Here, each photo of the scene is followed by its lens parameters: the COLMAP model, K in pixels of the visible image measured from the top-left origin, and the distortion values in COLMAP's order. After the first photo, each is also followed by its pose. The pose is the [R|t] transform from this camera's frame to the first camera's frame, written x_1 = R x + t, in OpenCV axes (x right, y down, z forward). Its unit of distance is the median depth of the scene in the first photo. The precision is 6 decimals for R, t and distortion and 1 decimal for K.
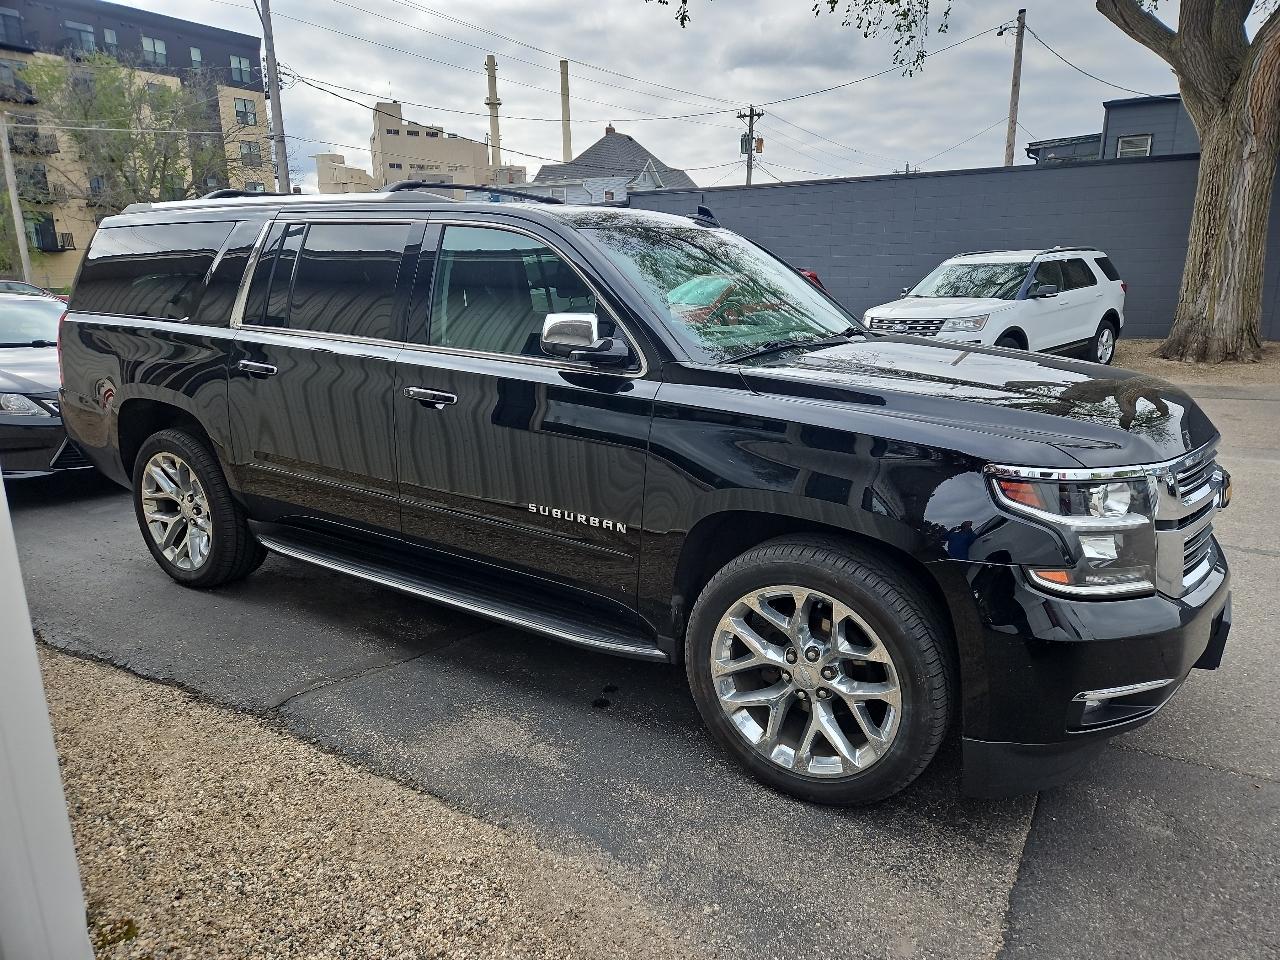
lens RADIAL K [[868.6, 0, 649.0], [0, 868.6, 491.0], [0, 0, 1]] dist [0.034887, -0.033297]
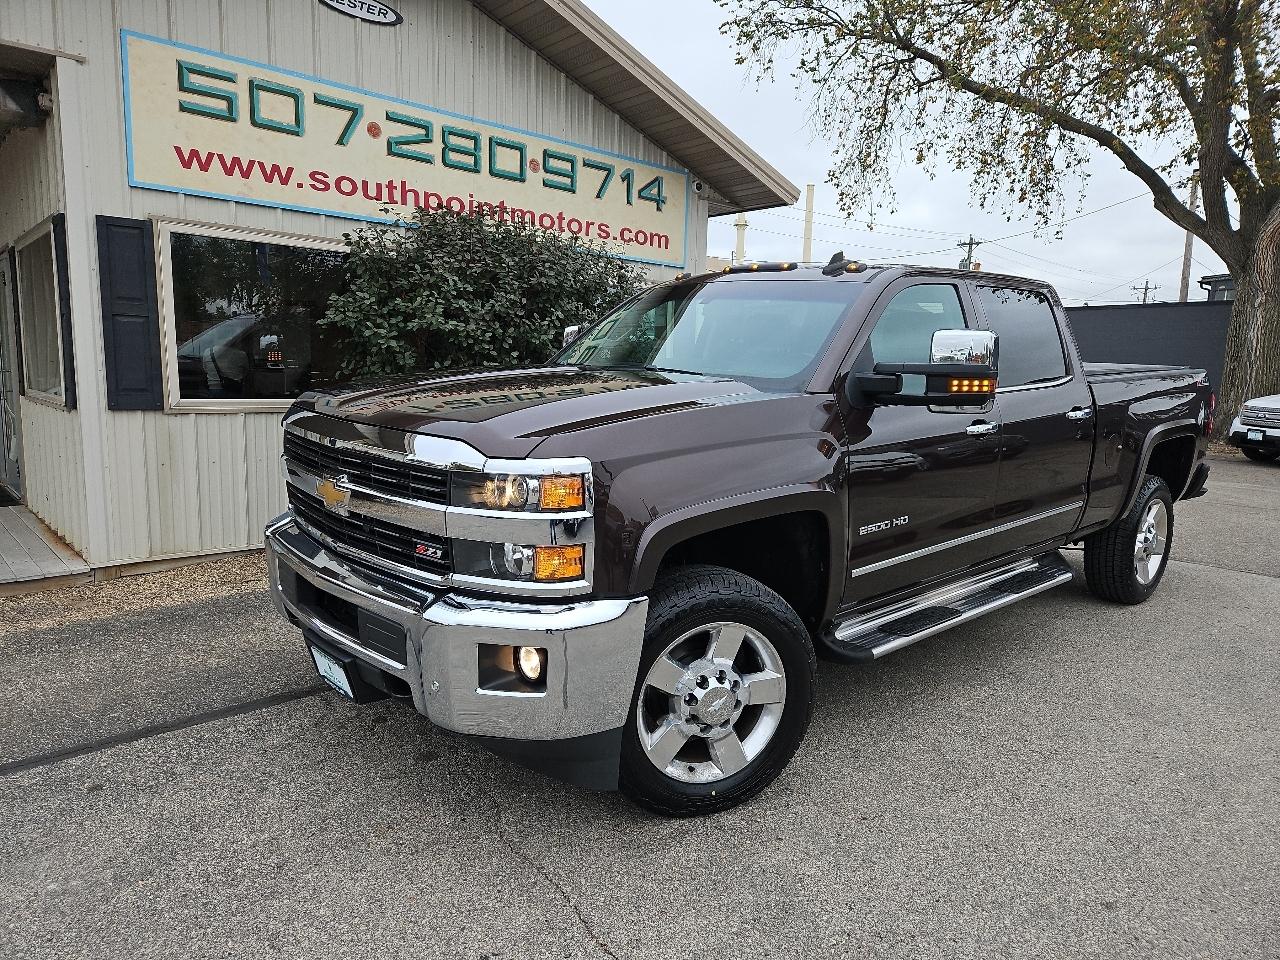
lens RADIAL K [[832.9, 0, 637.3], [0, 832.9, 483.3], [0, 0, 1]] dist [0.058645, -0.044466]
pose [[0.961091, 0.068068, -0.267715, 0.016118], [-0.098898, 0.989711, -0.103402, 0.031244], [0.257922, 0.125855, 0.957934, -0.113574]]
